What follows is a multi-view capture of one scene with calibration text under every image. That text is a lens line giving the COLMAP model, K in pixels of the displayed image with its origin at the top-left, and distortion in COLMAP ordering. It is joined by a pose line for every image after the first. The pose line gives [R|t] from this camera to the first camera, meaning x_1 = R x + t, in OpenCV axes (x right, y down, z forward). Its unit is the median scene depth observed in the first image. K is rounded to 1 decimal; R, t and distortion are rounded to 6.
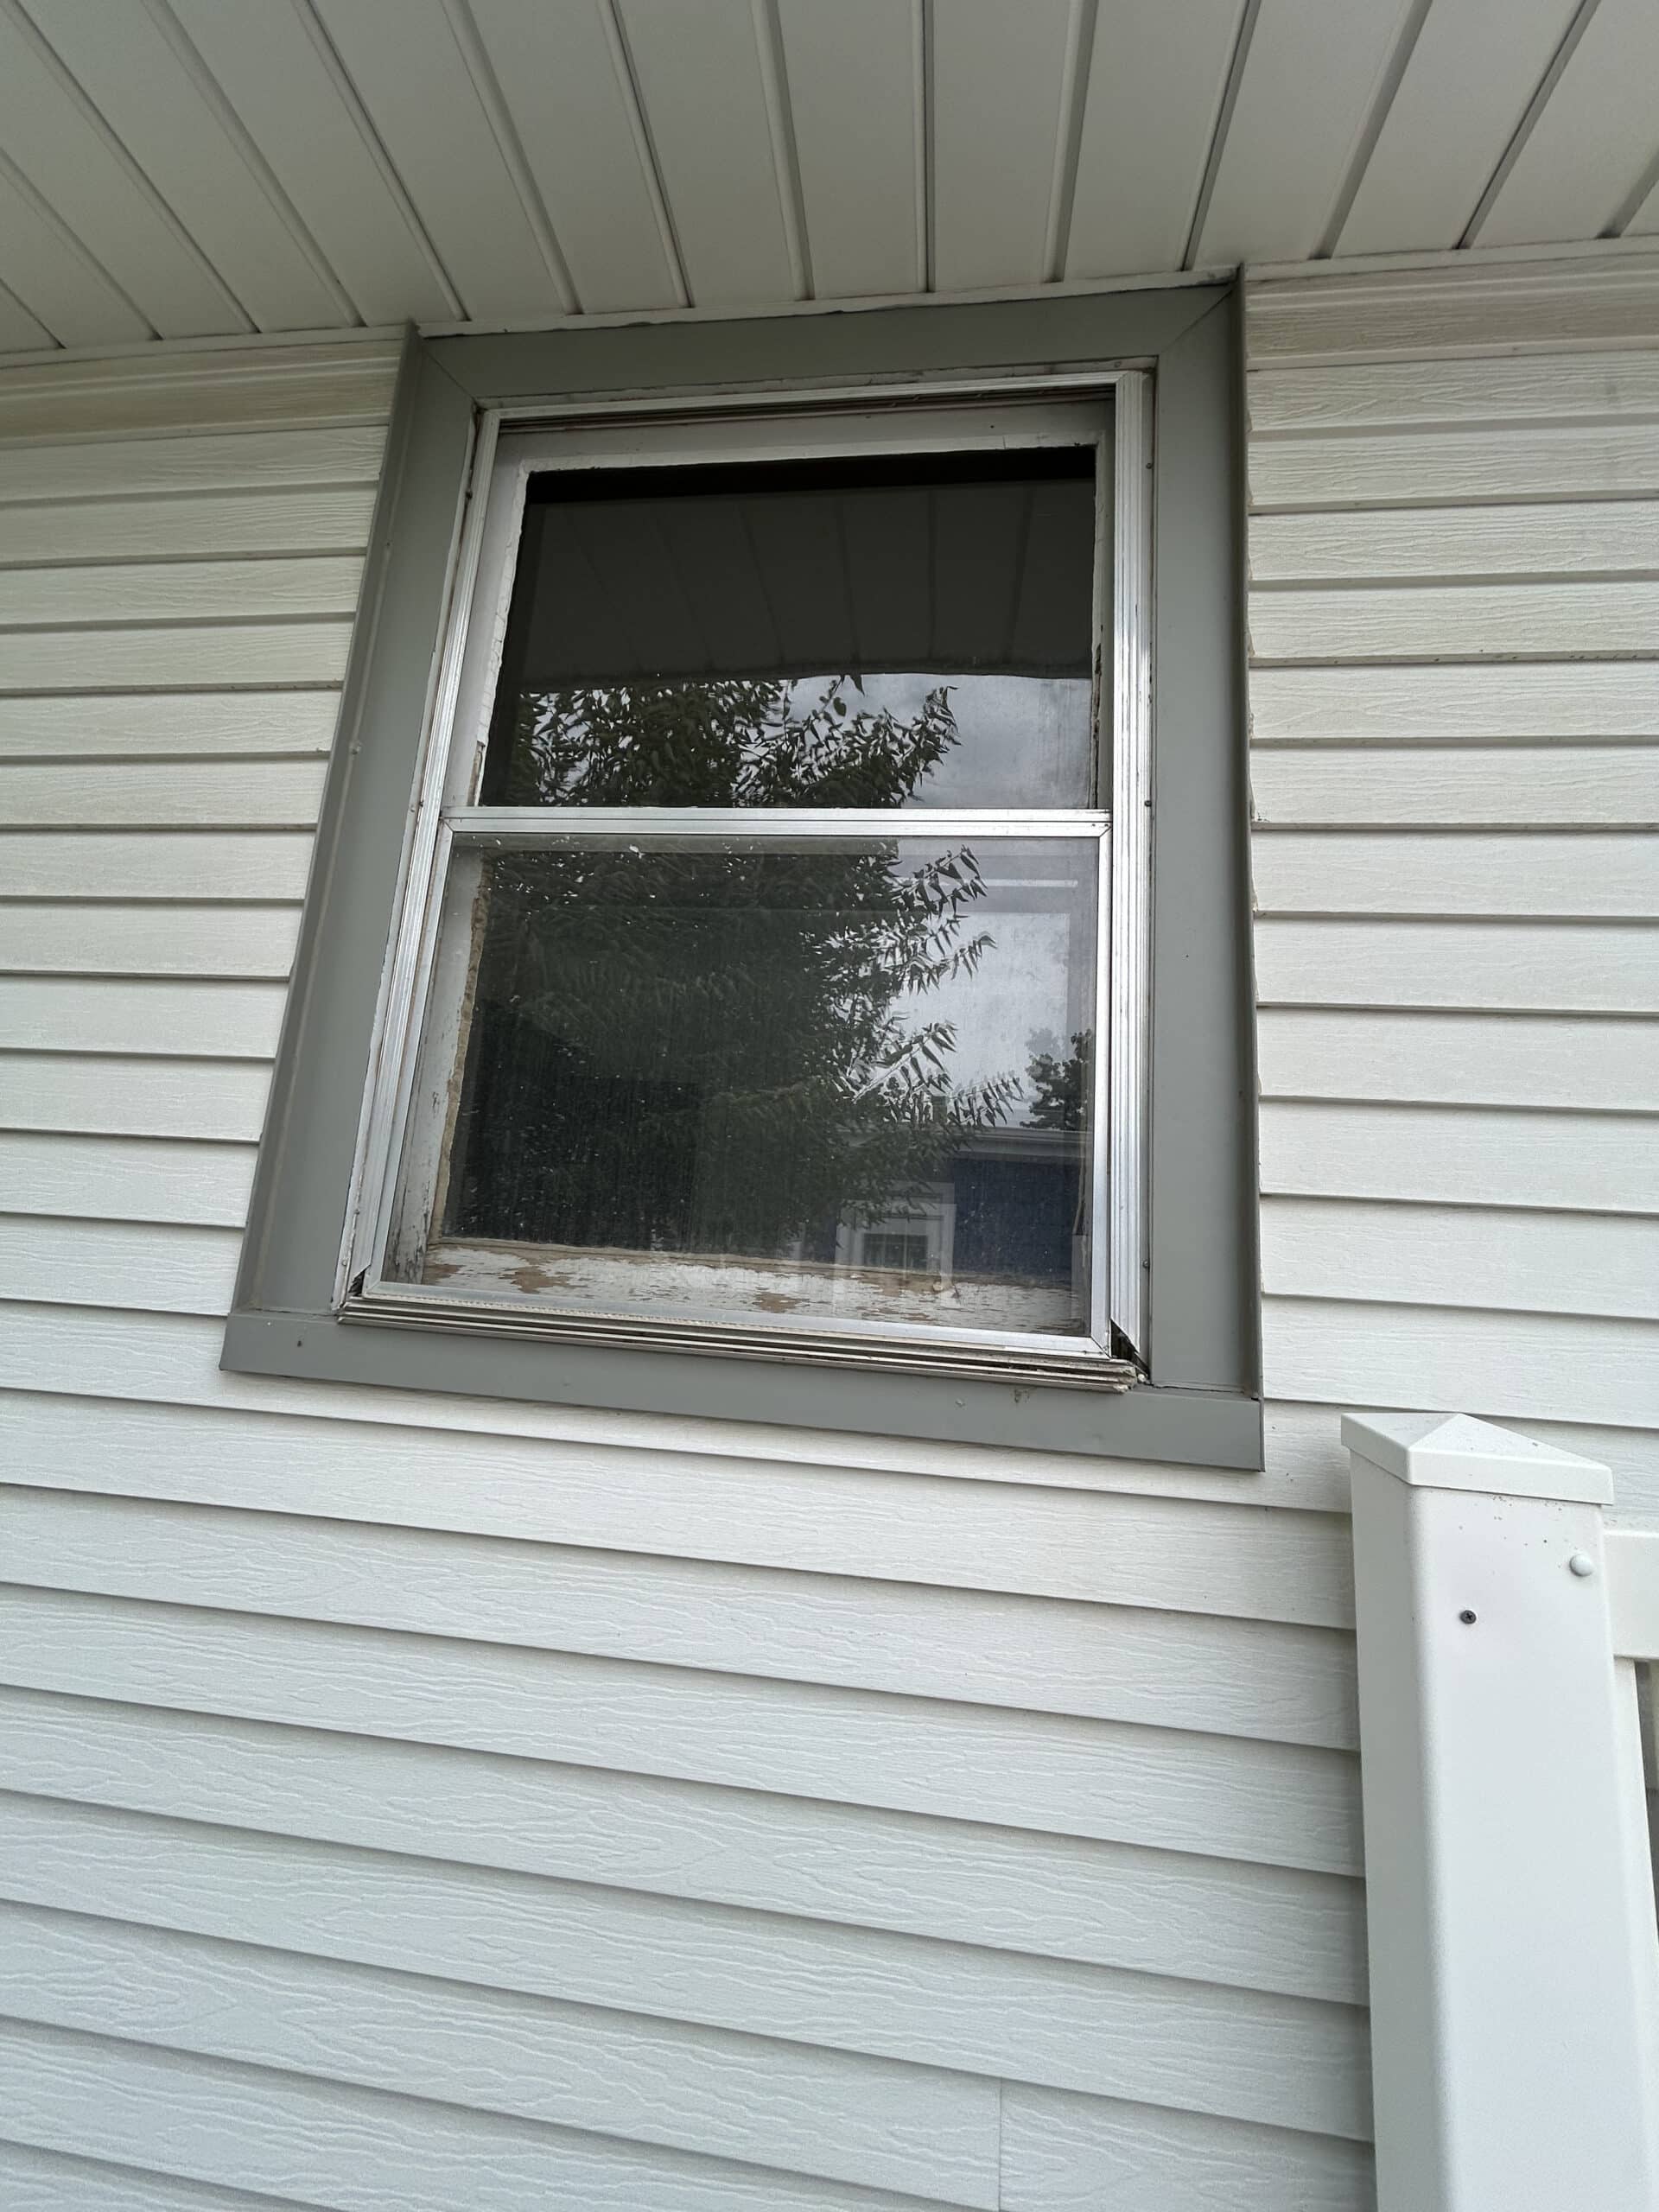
lens RADIAL K [[896.3, 0, 835.1], [0, 896.3, 1096.8], [0, 0, 1]] dist [0.001326, 0.000316]
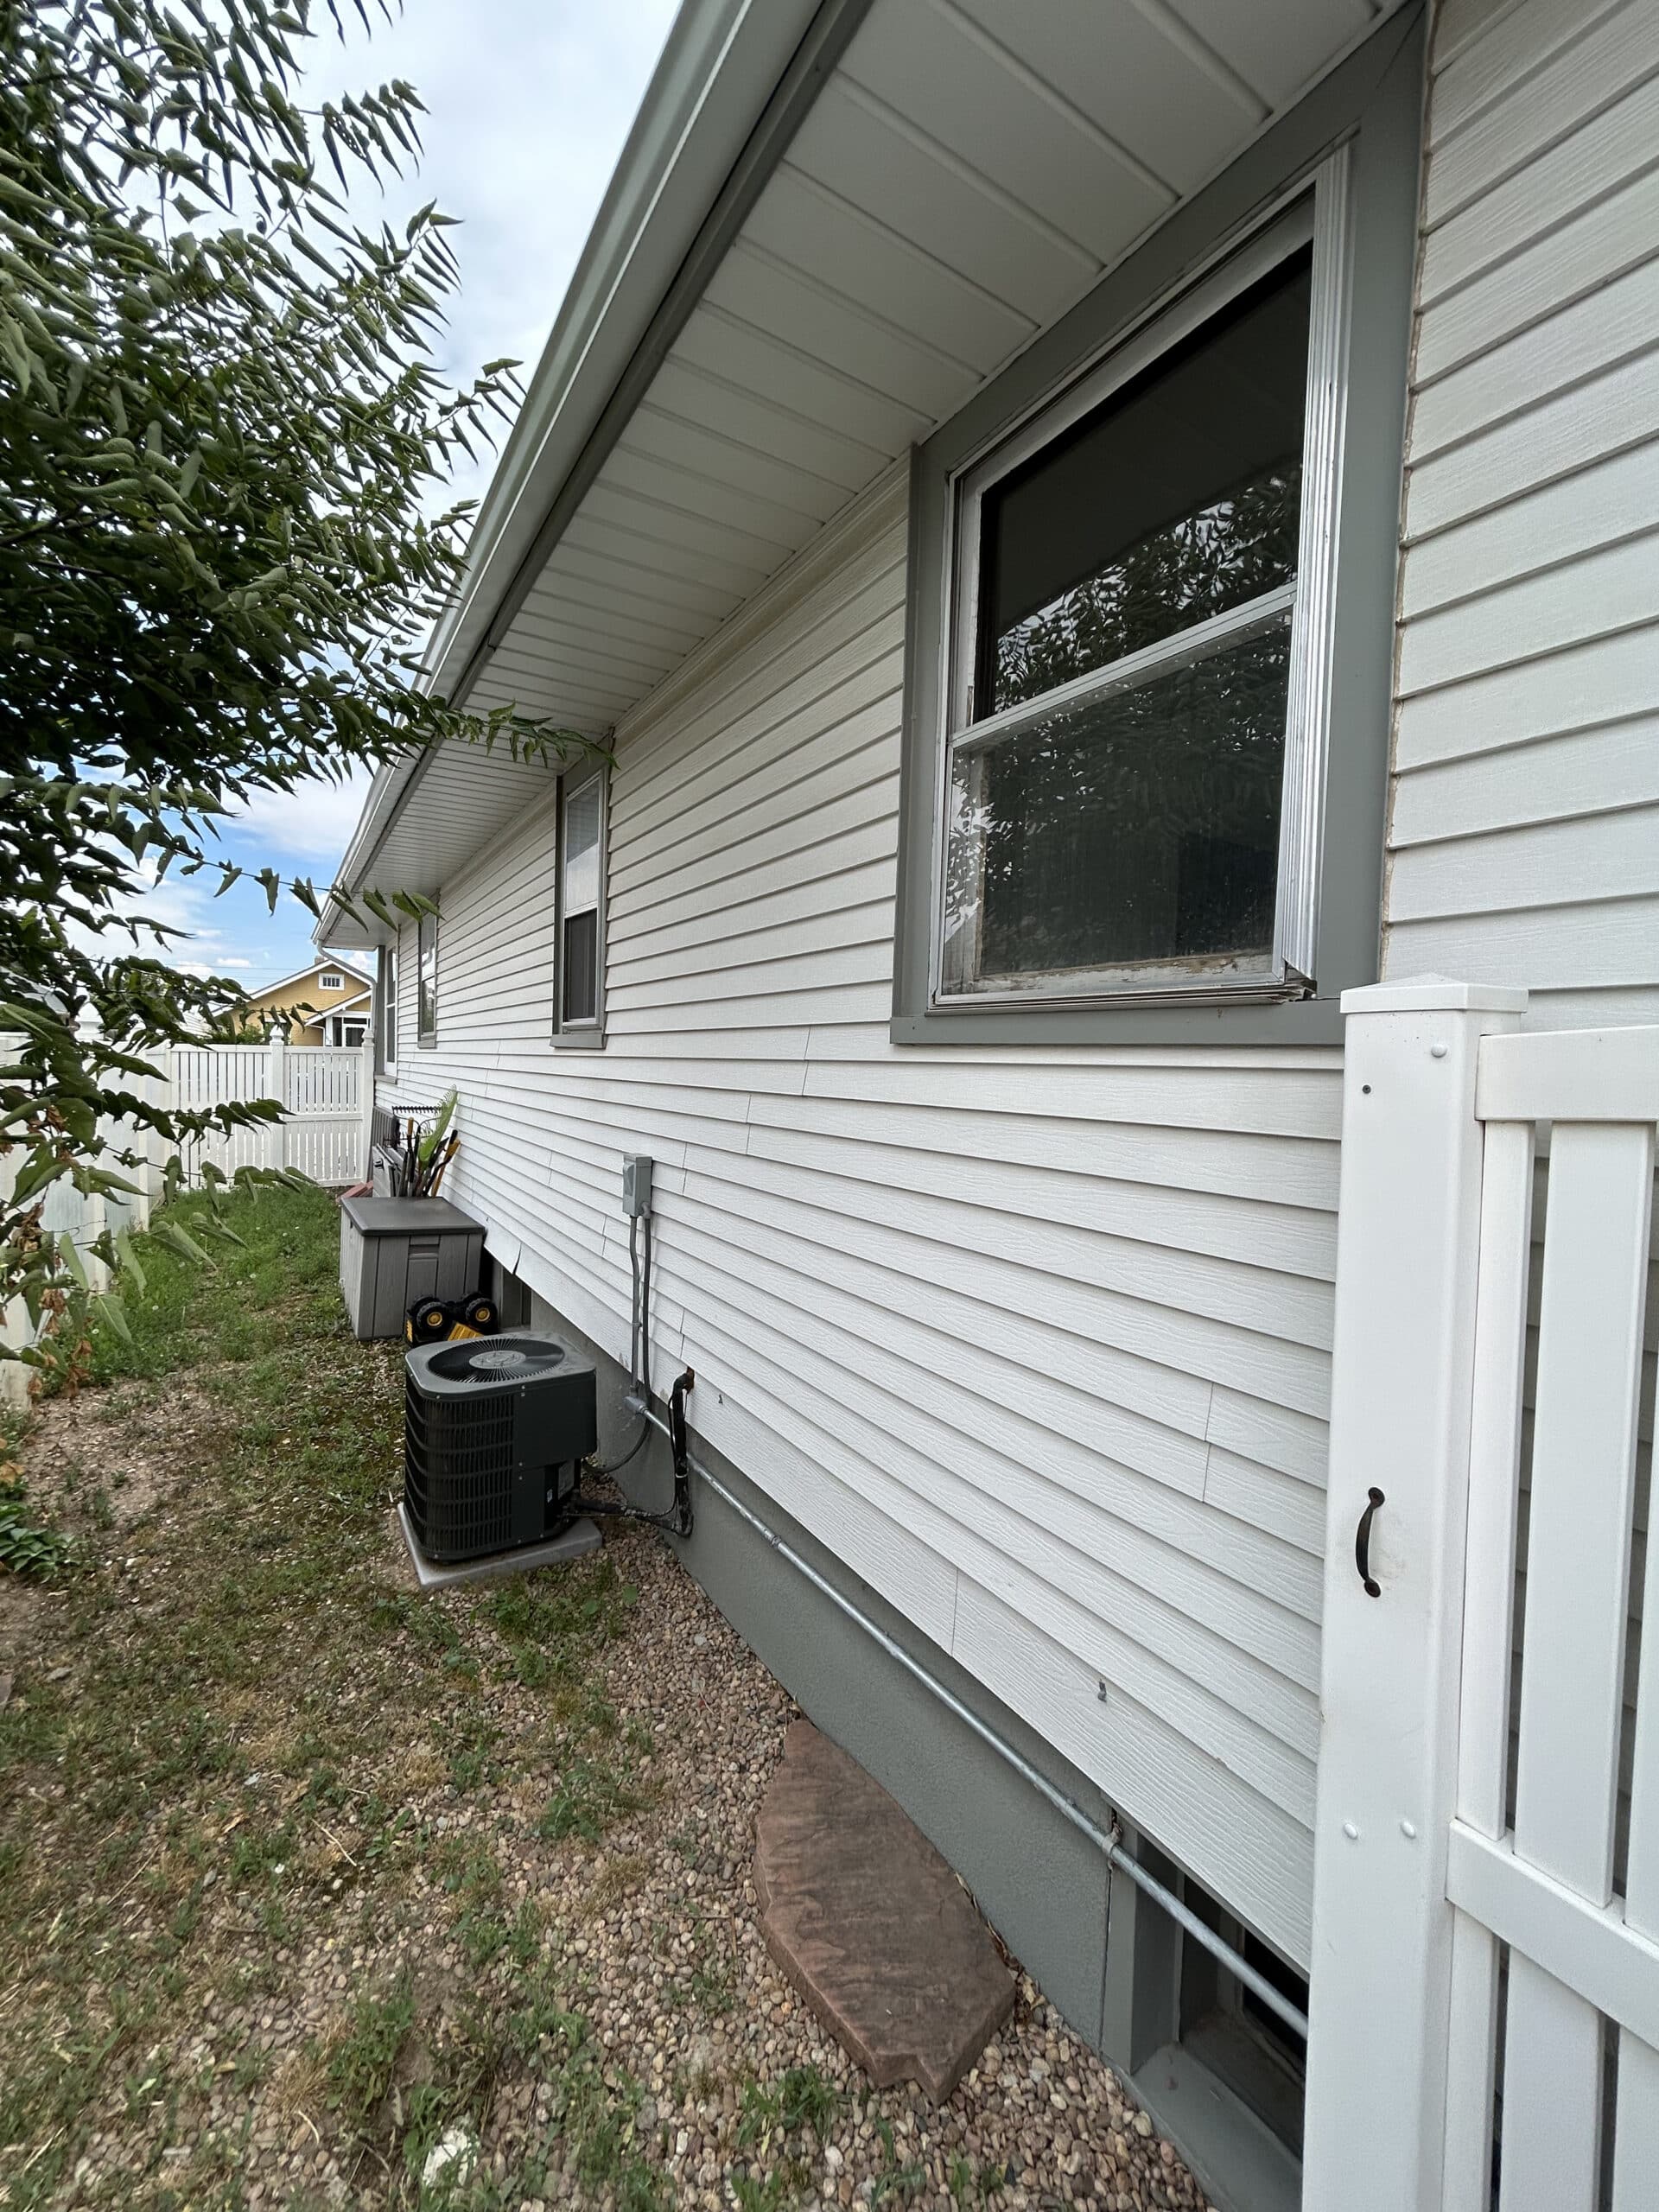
lens RADIAL K [[896.3, 0, 835.1], [0, 896.3, 1096.8], [0, 0, 1]] dist [0.001326, 0.000316]
pose [[0.634153, -0.017837, -0.773002, 0.803894], [0.147500, 0.984165, 0.098296, 0.179528], [0.759008, -0.176353, 0.626743, -0.429159]]
